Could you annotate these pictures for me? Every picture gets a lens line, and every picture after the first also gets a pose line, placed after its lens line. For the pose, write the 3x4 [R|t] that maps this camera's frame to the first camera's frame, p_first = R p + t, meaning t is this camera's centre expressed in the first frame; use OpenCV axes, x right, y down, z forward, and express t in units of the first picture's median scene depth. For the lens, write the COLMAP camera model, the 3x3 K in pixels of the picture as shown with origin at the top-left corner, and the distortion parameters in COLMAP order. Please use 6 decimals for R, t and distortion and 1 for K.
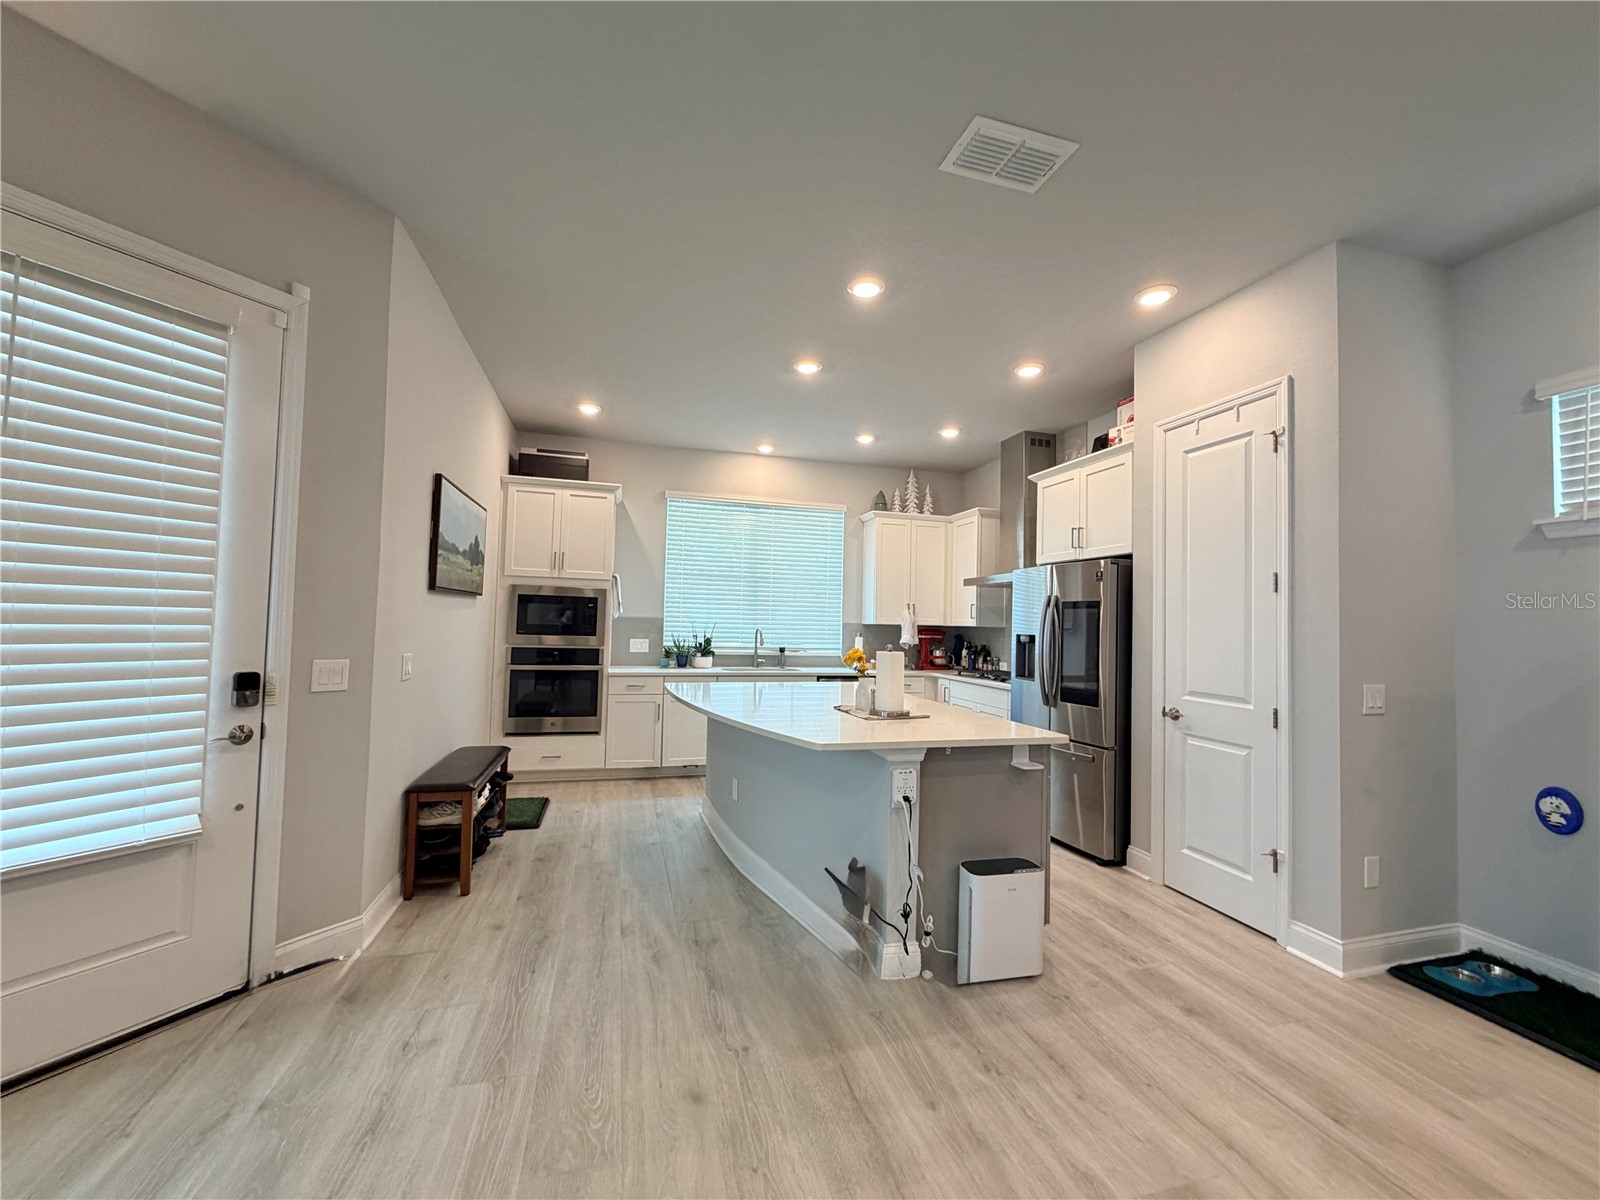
lens RADIAL K [[640.0, 0, 797.4], [0, 640.0, 597.6], [0, 0, 1]] dist [0.000520, 0.000330]
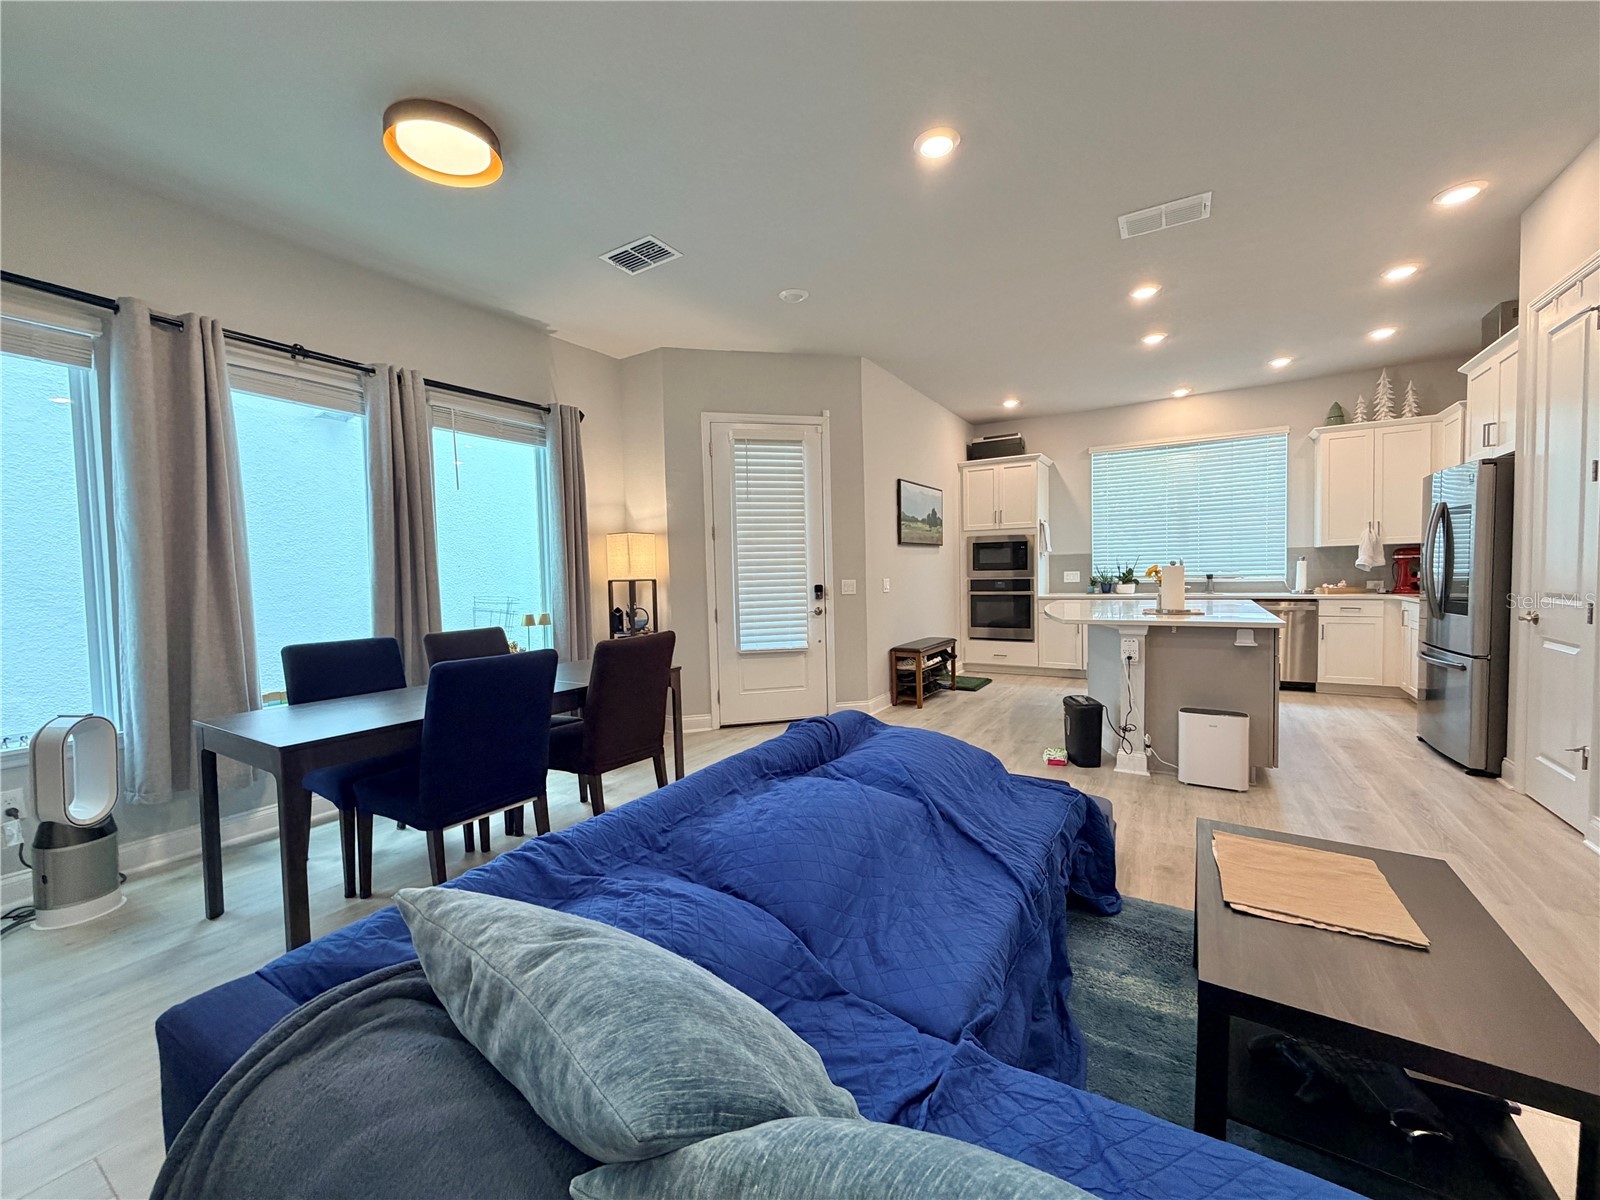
lens RADIAL K [[640.0, 0, 795.8], [0, 640.0, 599.7], [0, 0, 1]] dist [0.000520, 0.000330]
pose [[0.678161, -0.009384, -0.734853, 0.377611], [0.070227, 0.996170, 0.052089, 0.019634], [0.731550, -0.086931, 0.676223, -0.305807]]
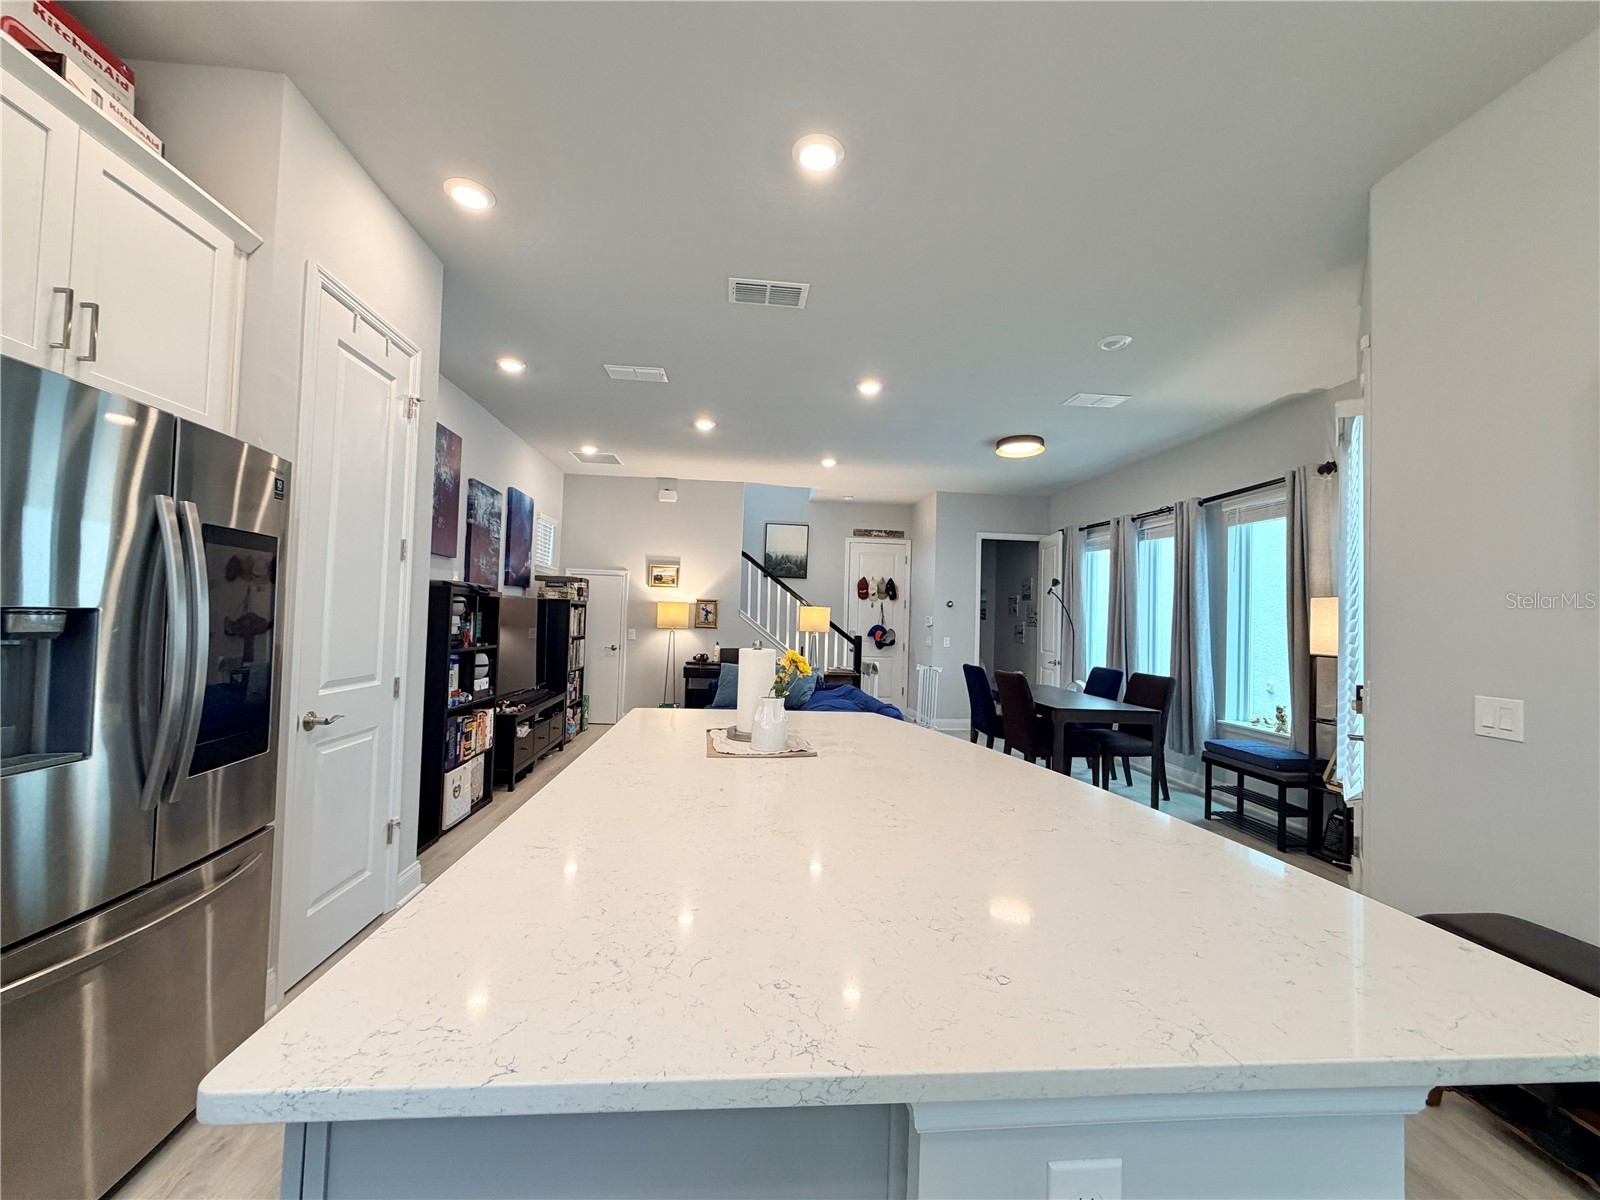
lens RADIAL K [[640.0, 0, 793.7], [0, 640.0, 600.8], [0, 0, 1]] dist [0.000520, 0.000330]
pose [[-0.980603, -0.048478, 0.189913, -0.018254], [-0.061409, 0.996135, -0.062802, 0.046980], [-0.186134, -0.073246, -0.979790, 1.092595]]
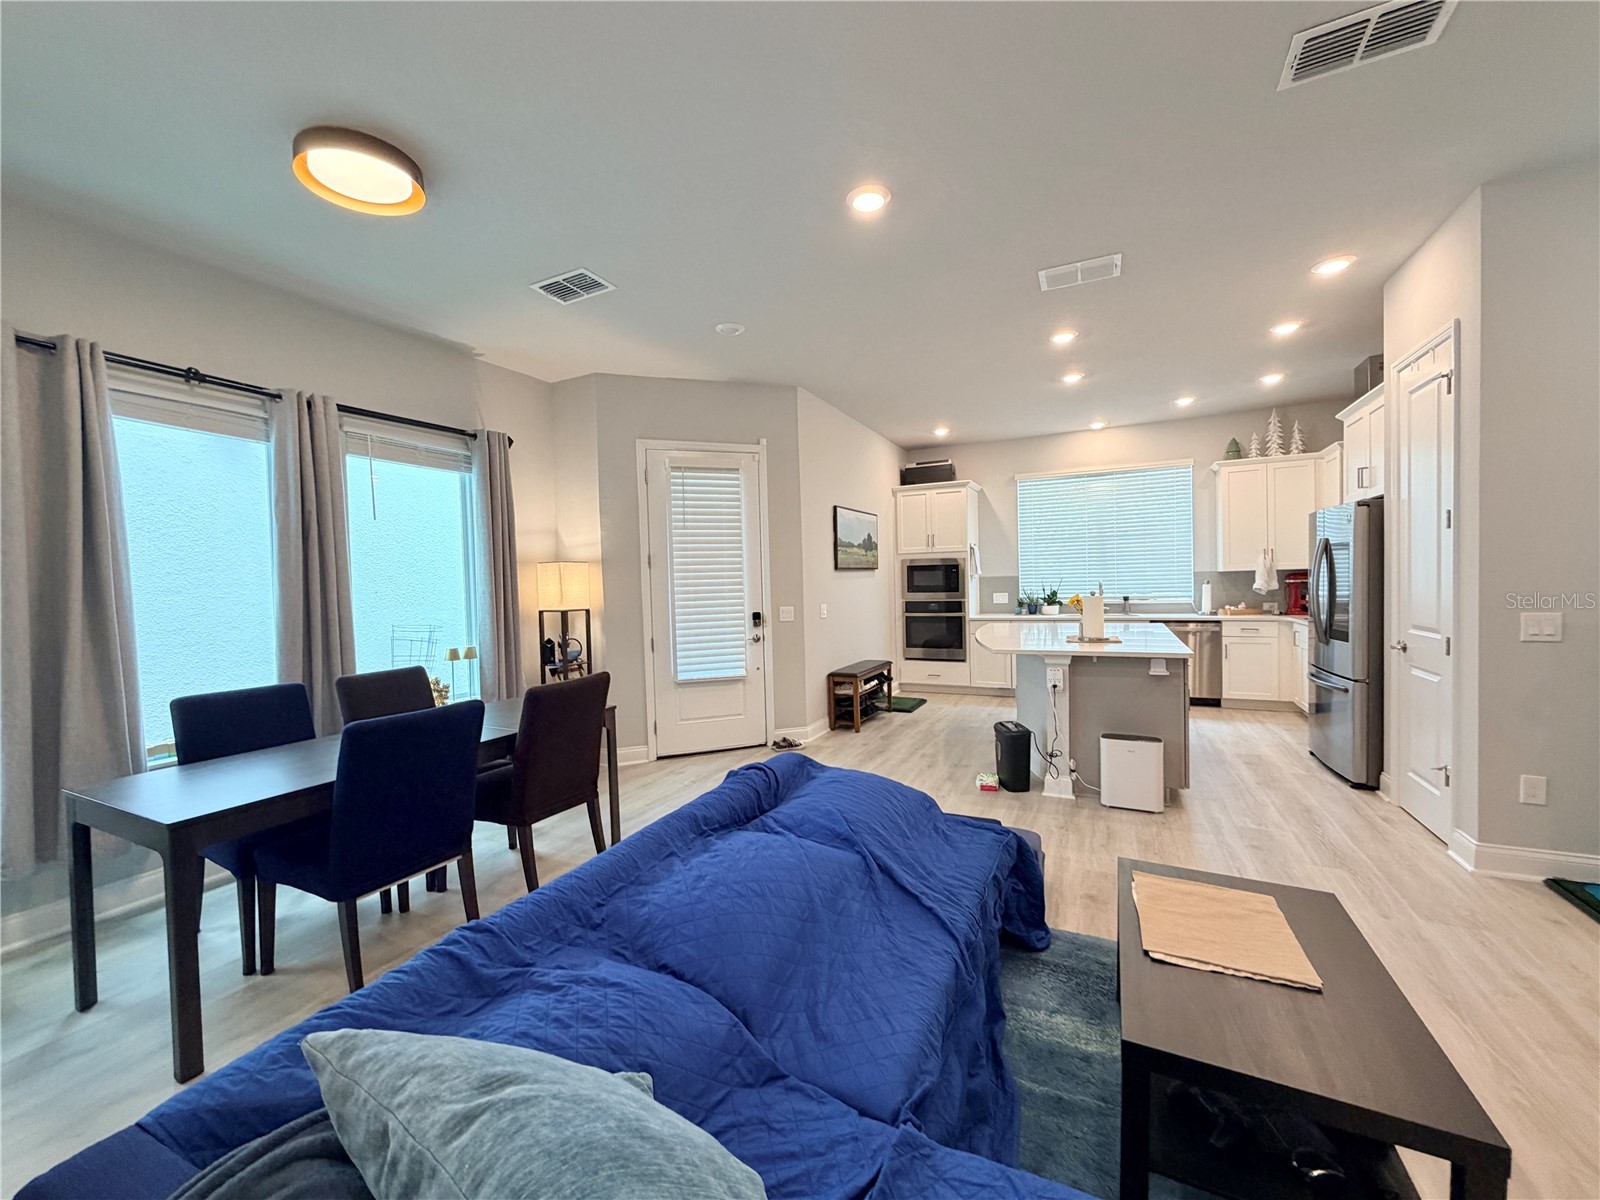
lens RADIAL K [[640.0, 0, 796.1], [0, 640.0, 599.2], [0, 0, 1]] dist [0.000520, 0.000330]
pose [[0.746157, -0.026640, -0.665237, 0.378864], [0.072054, 0.996561, 0.040909, -0.007826], [0.661859, -0.078458, 0.745511, -0.304049]]
